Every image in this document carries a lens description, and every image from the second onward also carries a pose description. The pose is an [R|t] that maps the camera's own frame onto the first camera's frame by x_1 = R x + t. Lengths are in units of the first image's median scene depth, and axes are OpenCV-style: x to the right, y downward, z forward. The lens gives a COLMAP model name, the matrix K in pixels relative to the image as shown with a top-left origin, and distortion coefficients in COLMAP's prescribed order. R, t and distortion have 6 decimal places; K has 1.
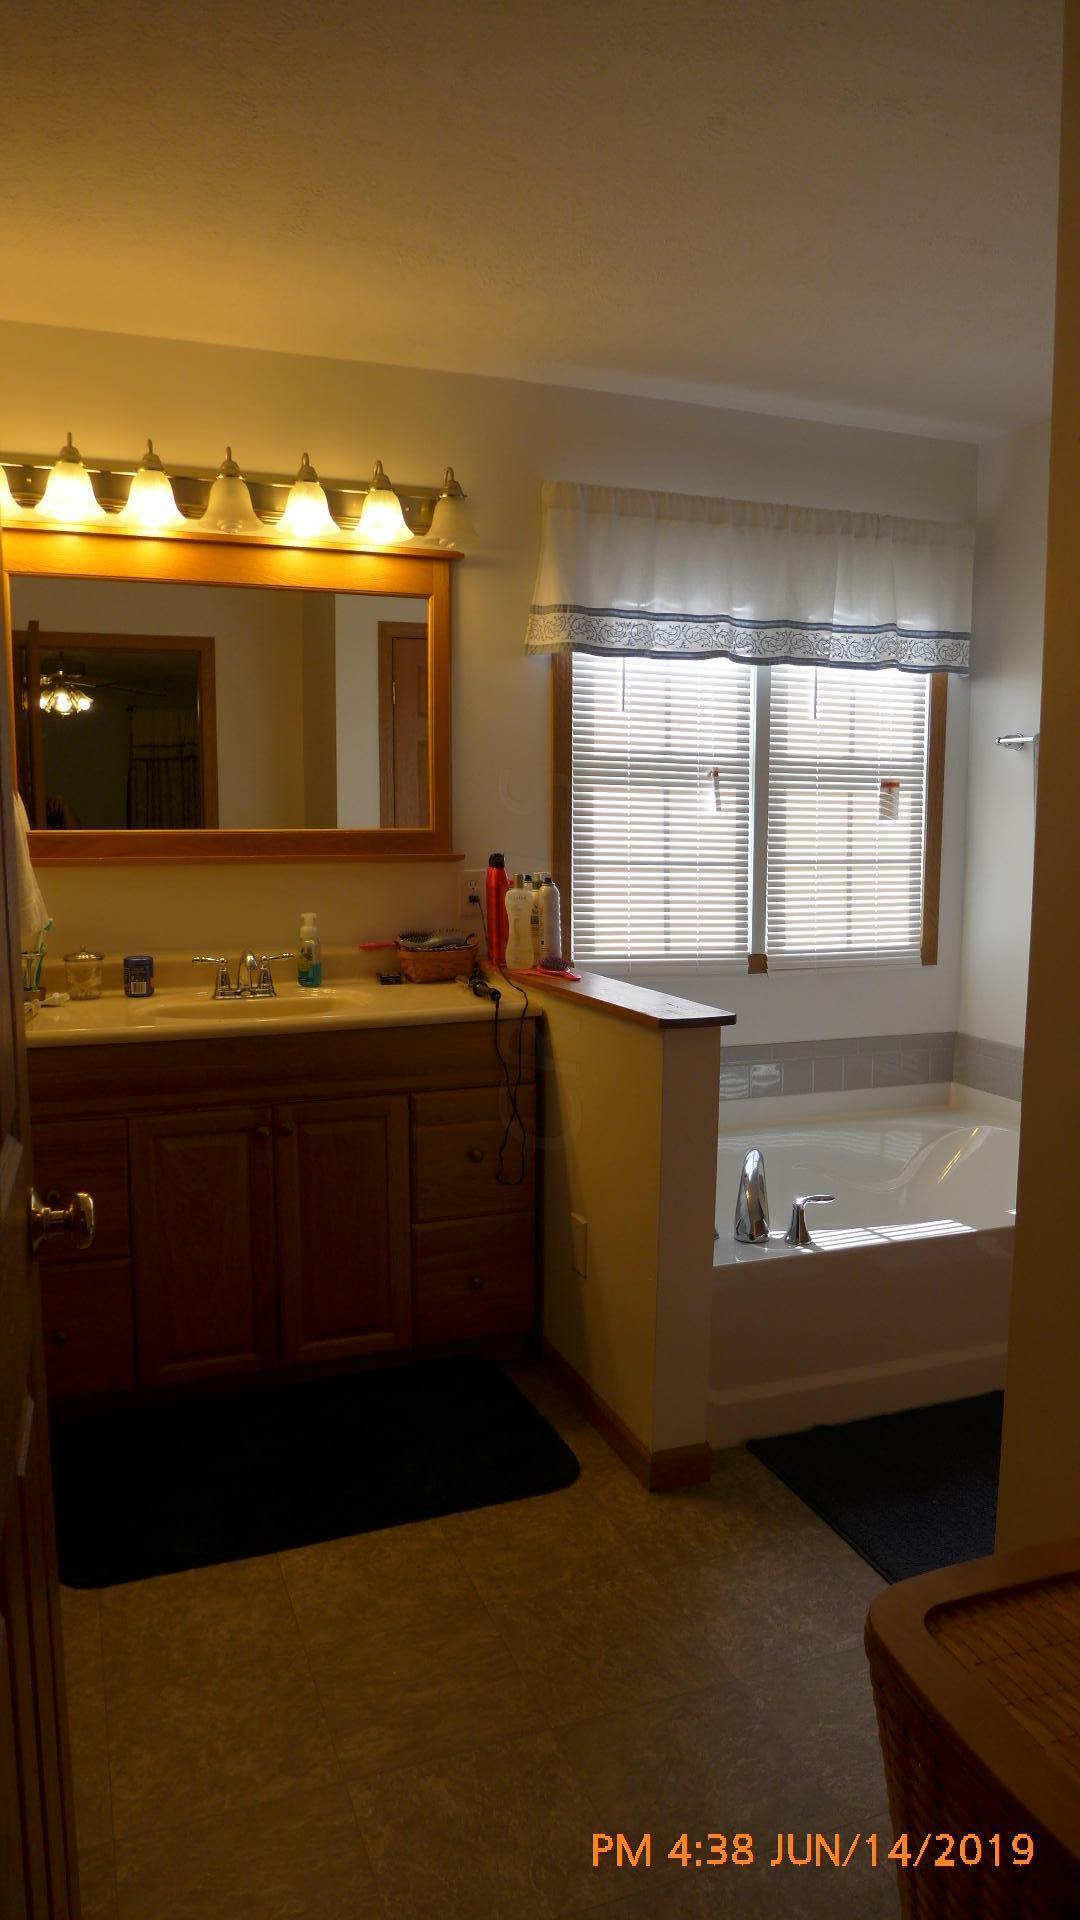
lens RADIAL K [[1288.7, 0, 540.0], [0, 1288.7, 960.0], [0, 0, 1]] dist [-0.047935, 0.008751]
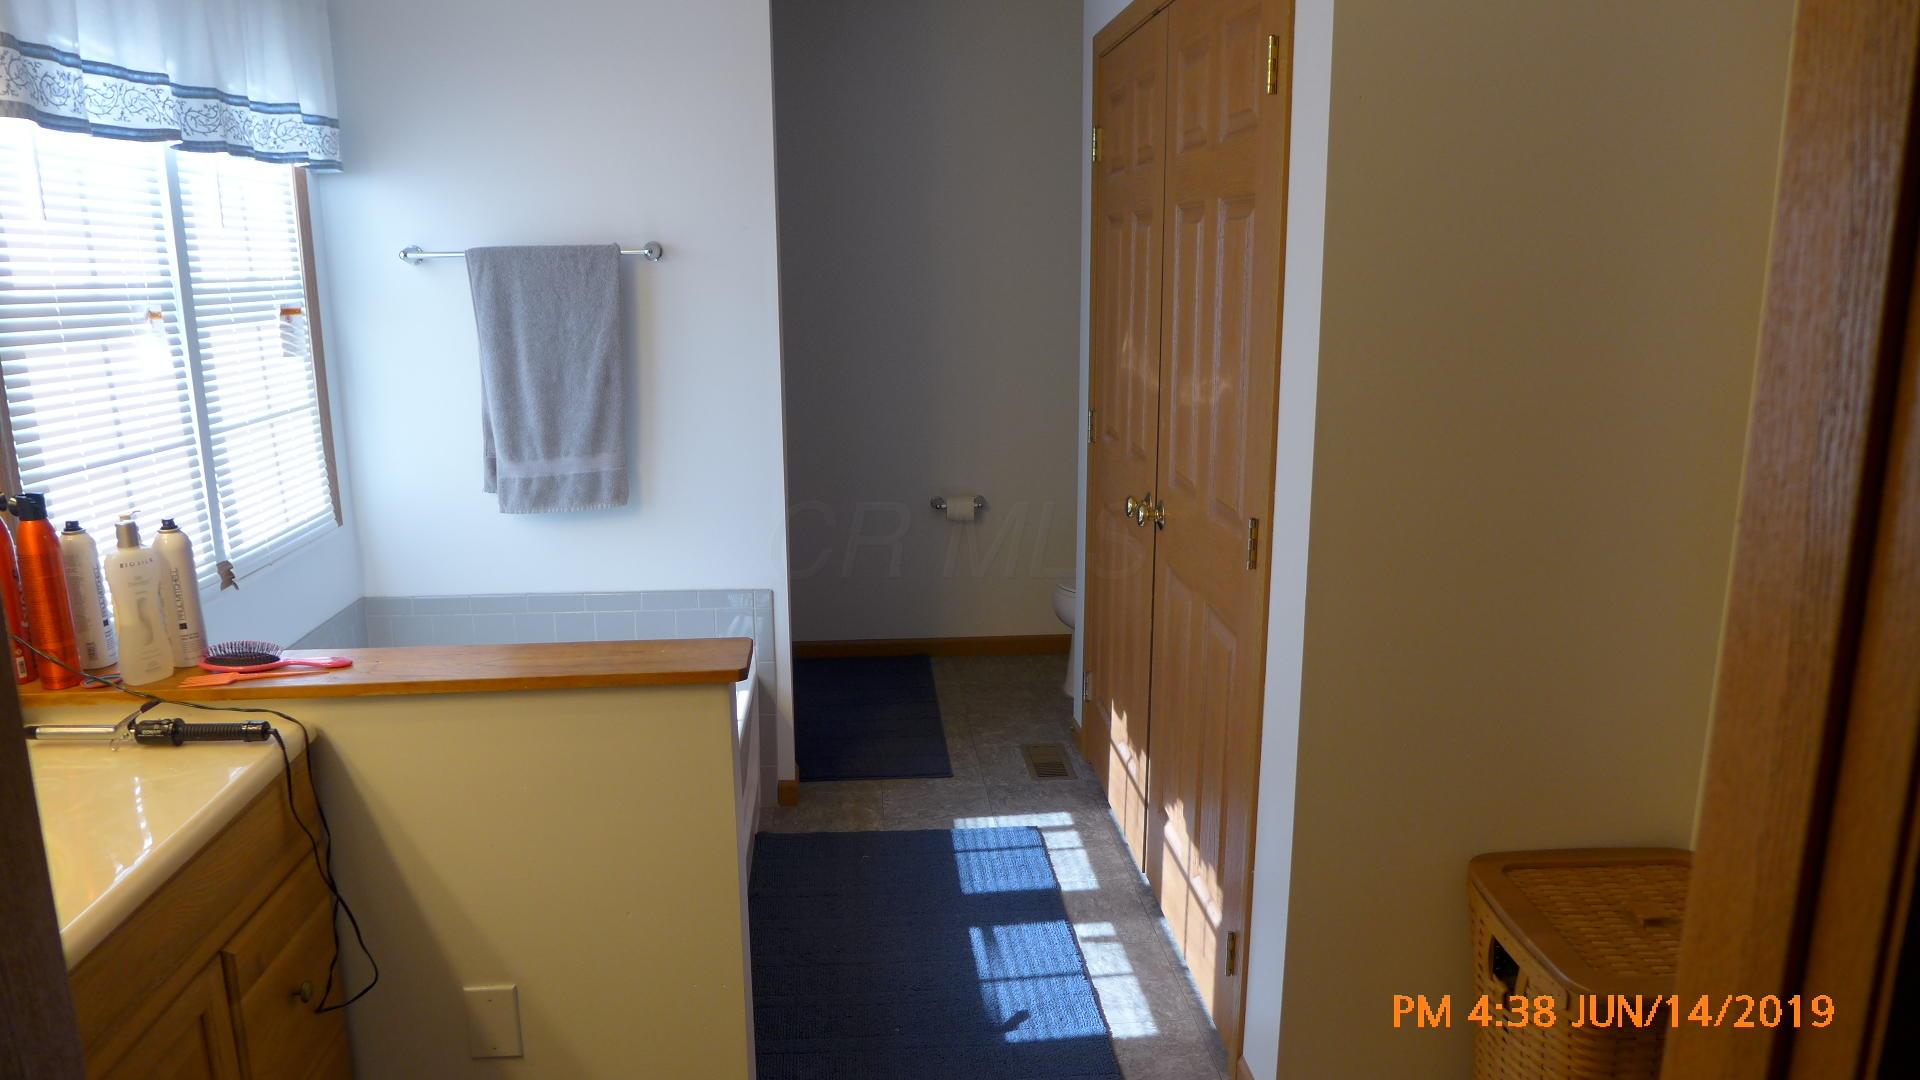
lens RADIAL K [[1288.7, 0, 960.0], [0, 1288.7, 540.0], [0, 0, 1]] dist [-0.047935, 0.008751]
pose [[0.237832, -0.214219, 0.947389, -0.403088], [0.094507, 0.975852, 0.196930, -0.118728], [-0.966698, 0.042699, 0.252334, 0.432748]]
